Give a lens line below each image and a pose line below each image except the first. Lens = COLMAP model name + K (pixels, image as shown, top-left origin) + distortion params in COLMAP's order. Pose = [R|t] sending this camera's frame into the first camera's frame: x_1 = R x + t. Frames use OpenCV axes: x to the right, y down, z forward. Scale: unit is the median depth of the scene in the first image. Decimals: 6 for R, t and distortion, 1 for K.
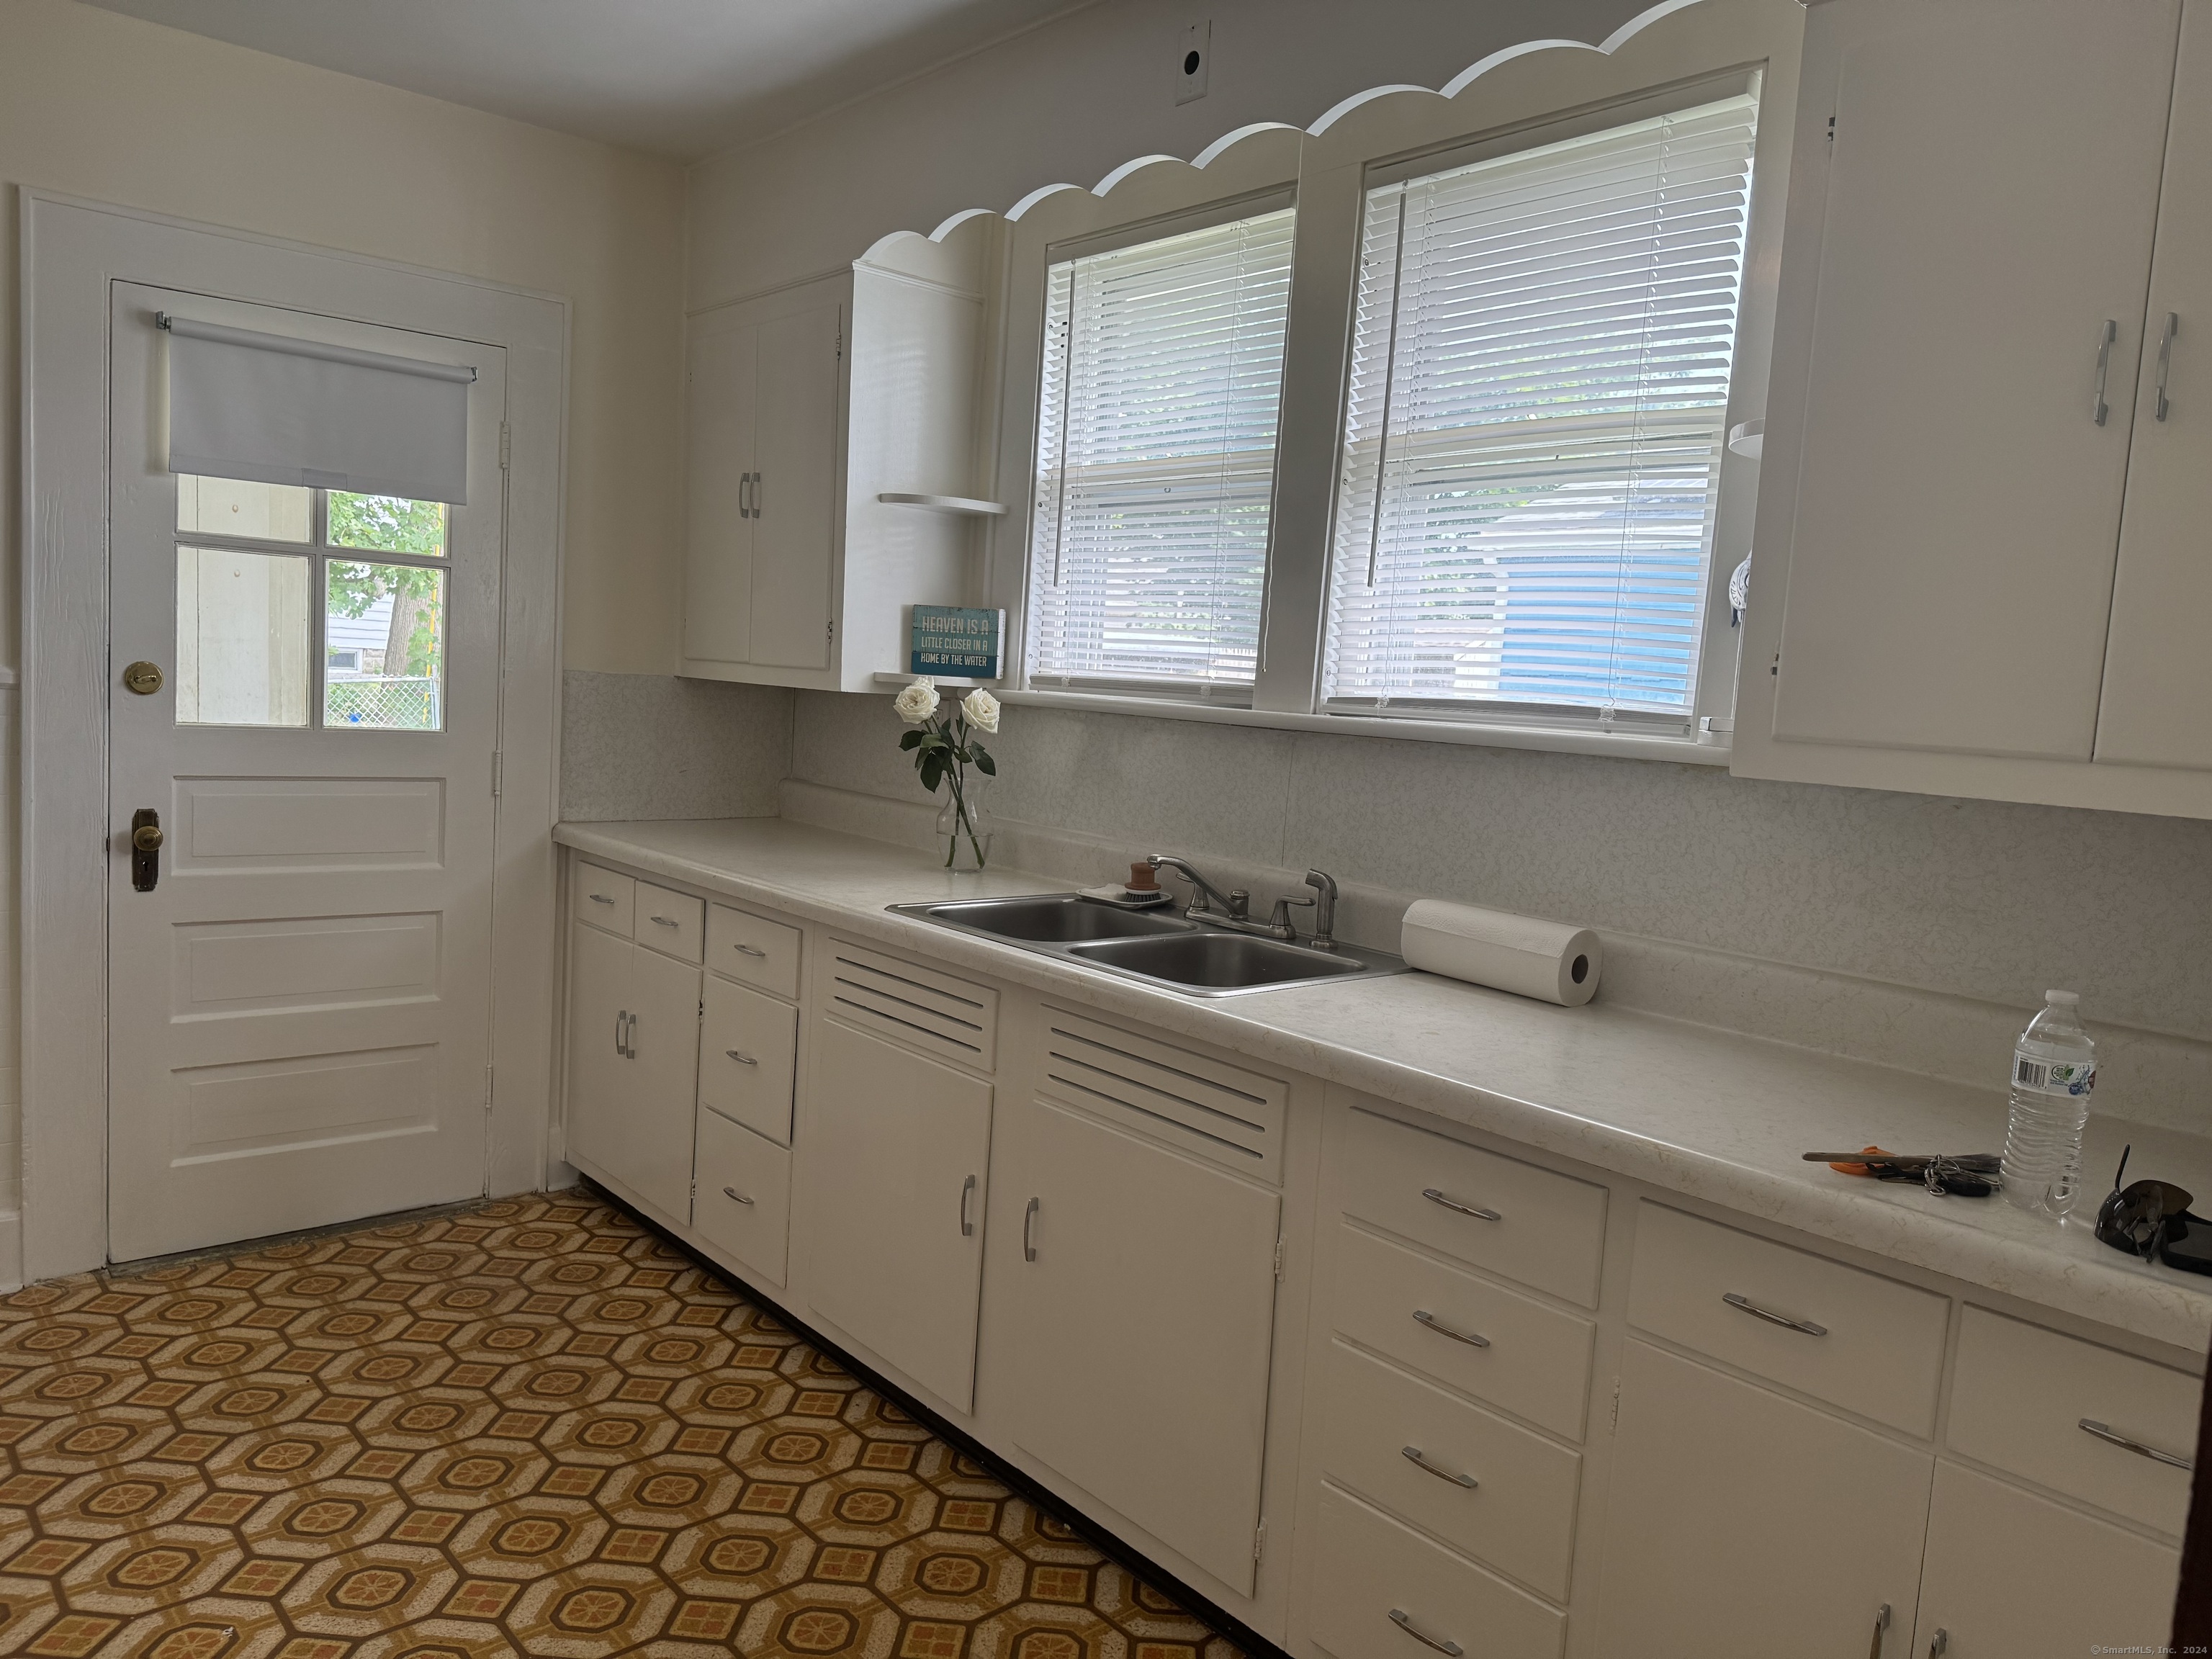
lens RADIAL K [[1580.0, 0, 1106.0], [0, 1580.0, 829.5], [0, 0, 1]] dist [0.060010, -0.000760]
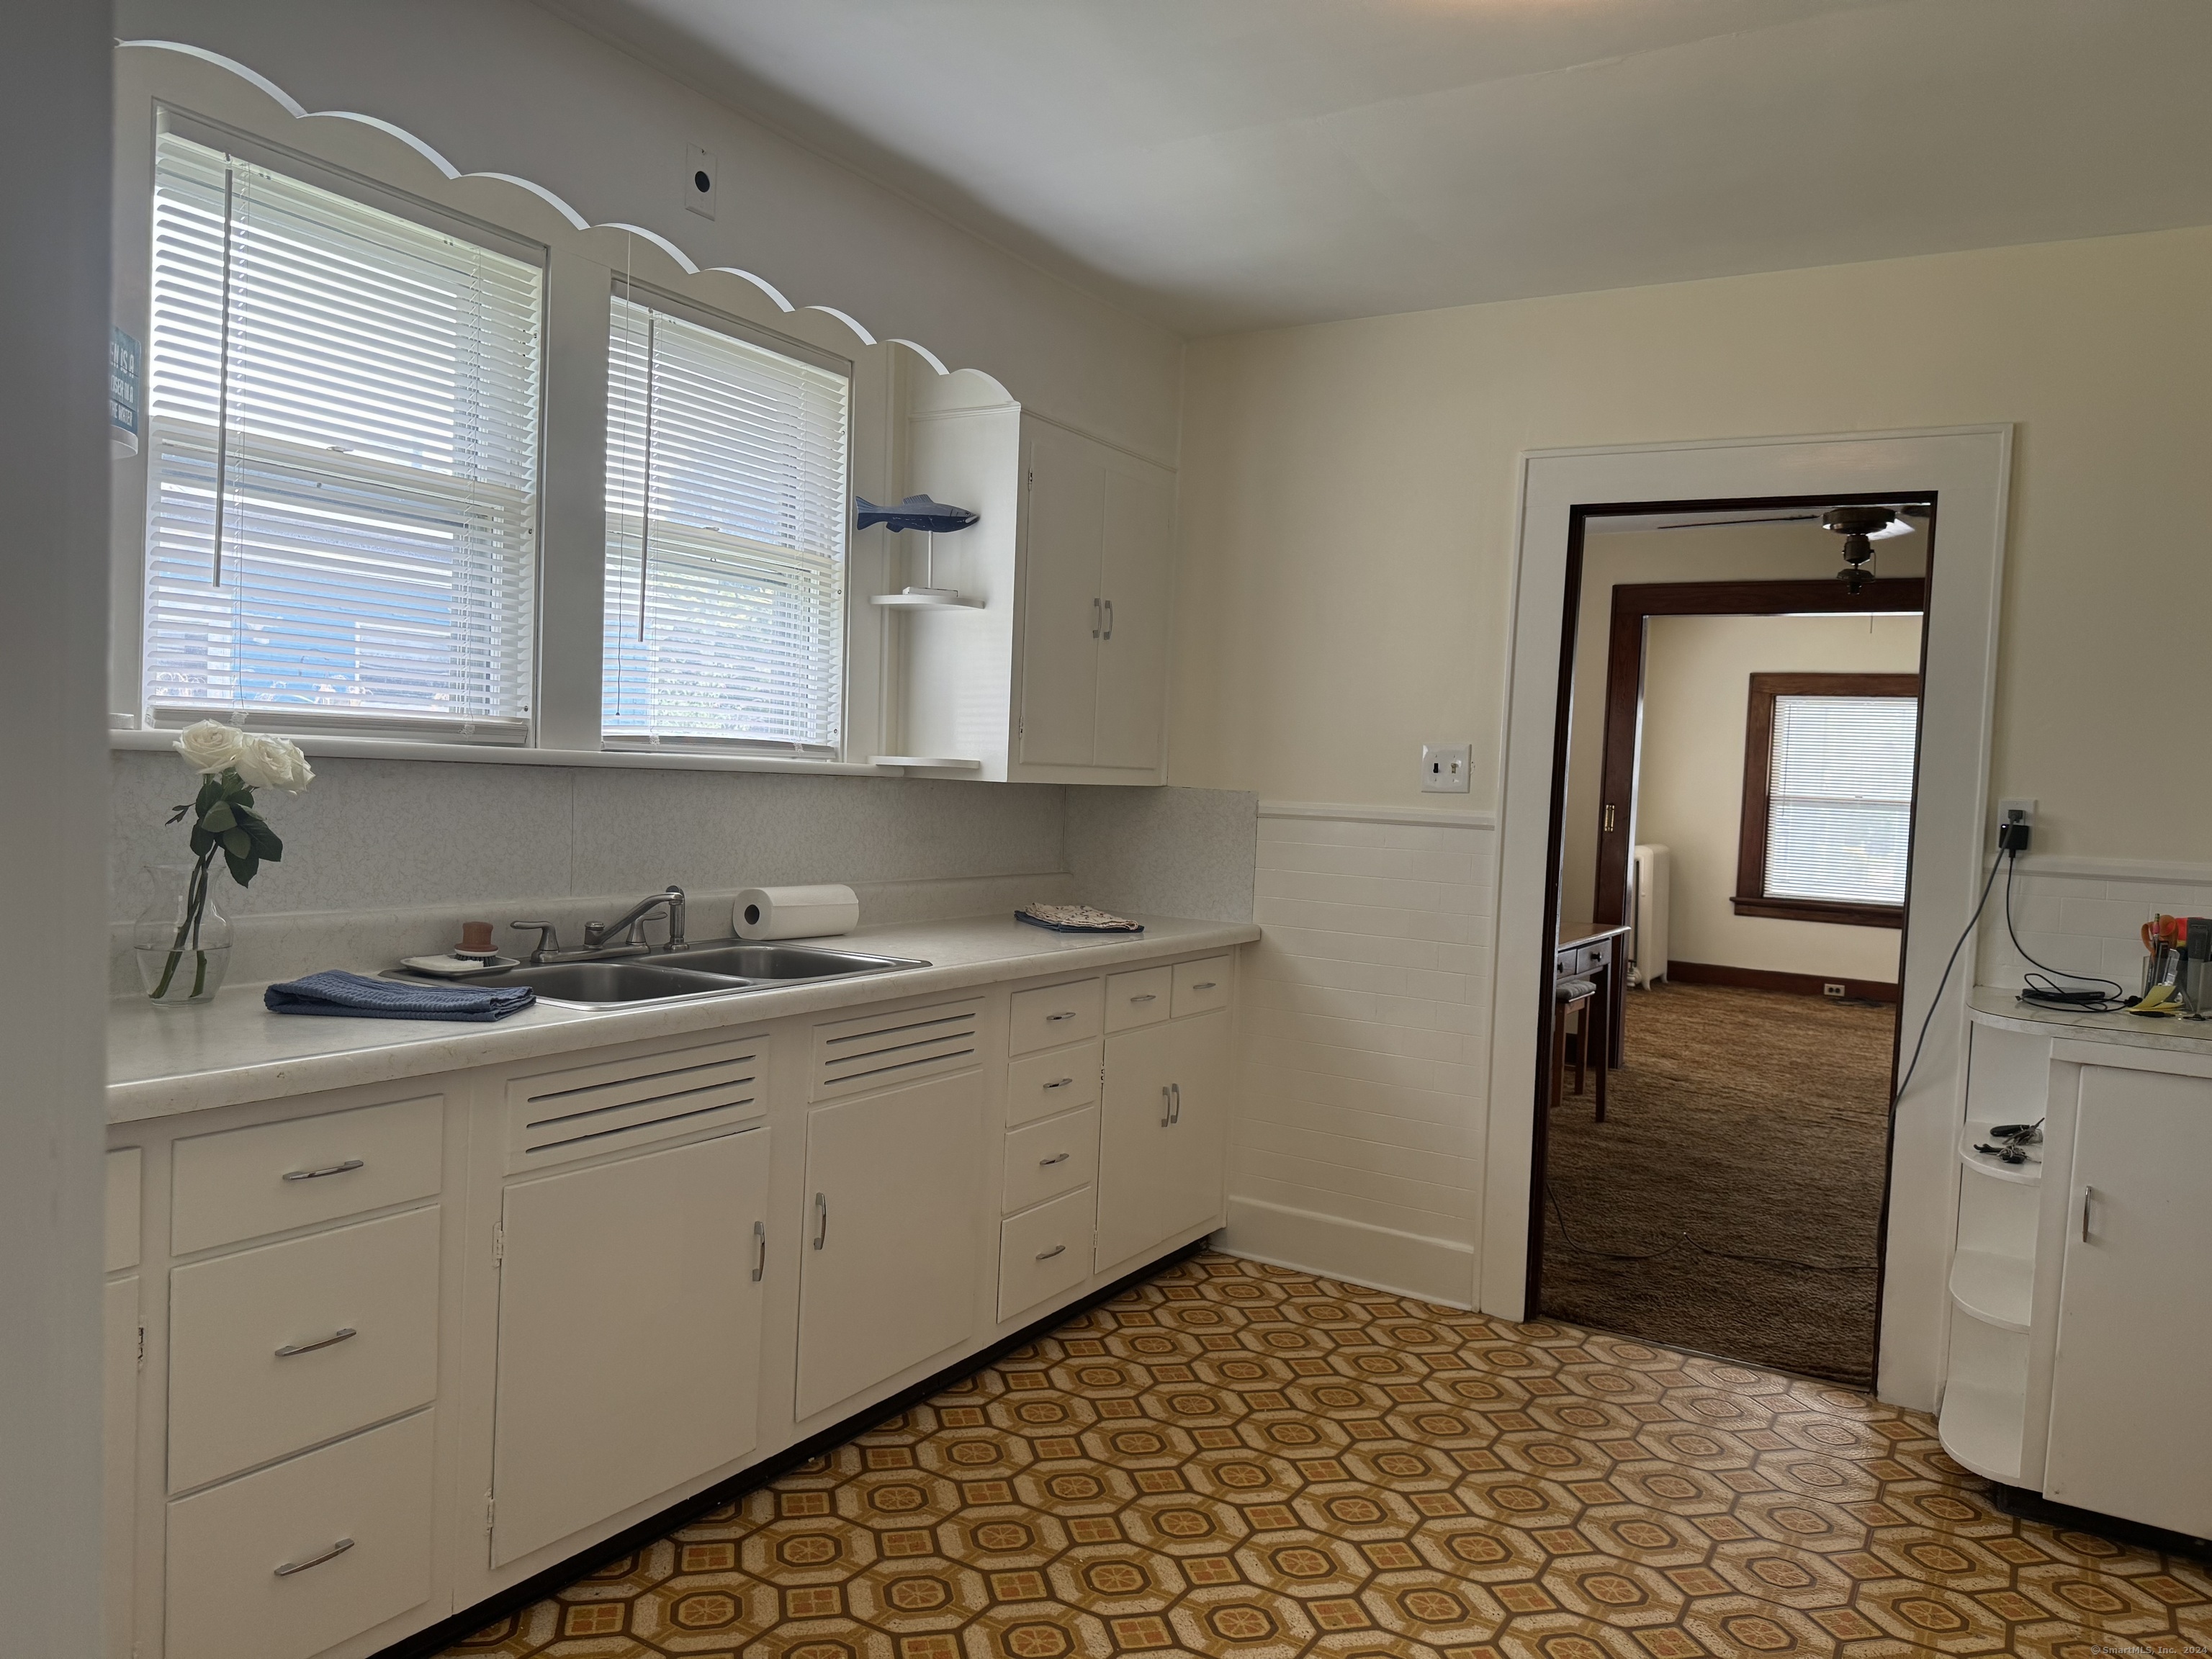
lens RADIAL K [[1544.1, 0, 1106.0], [0, 1544.1, 829.5], [0, 0, 1]] dist [0.003135, -0.000140]
pose [[-0.297718, -0.106385, 0.948708, -1.034760], [0.029980, 0.992239, 0.120675, -0.142885], [-0.954183, 0.064369, -0.292218, 1.013270]]
